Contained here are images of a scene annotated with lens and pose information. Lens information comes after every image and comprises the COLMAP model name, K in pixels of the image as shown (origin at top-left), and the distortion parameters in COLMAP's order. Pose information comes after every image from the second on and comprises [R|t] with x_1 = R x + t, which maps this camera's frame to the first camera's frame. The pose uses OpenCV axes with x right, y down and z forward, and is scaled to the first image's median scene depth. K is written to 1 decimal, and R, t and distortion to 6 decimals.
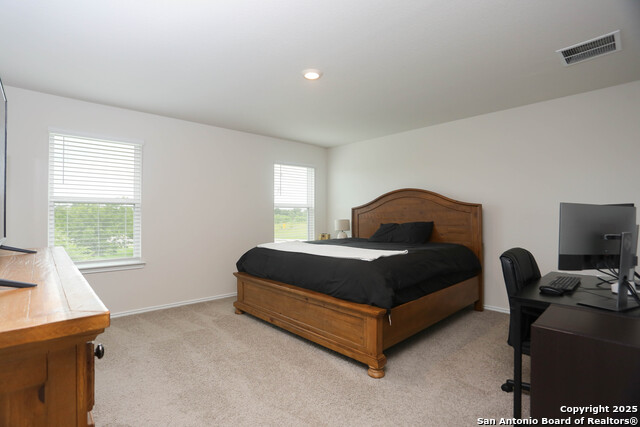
lens RADIAL K [[313.4, 0, 320.7], [0, 313.4, 213.8], [0, 0, 1]] dist [-0.044880, 0.000915]
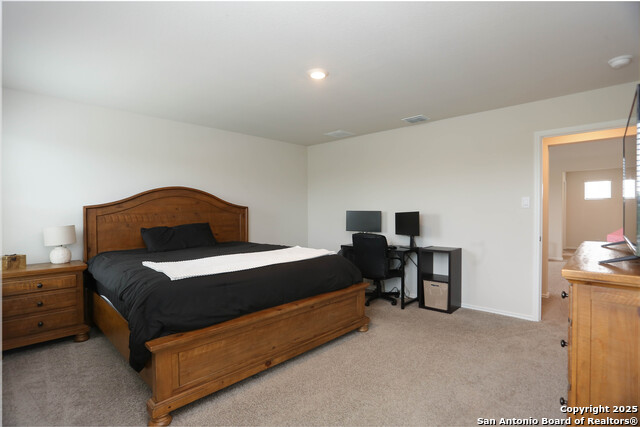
lens RADIAL K [[313.4, 0, 320.7], [0, 313.4, 213.8], [0, 0, 1]] dist [-0.044880, 0.000915]
pose [[-0.054273, -0.007075, 0.998501, -0.674181], [-0.004251, 0.999967, 0.006855, -0.012287], [-0.998517, -0.003873, -0.054301, 0.695207]]
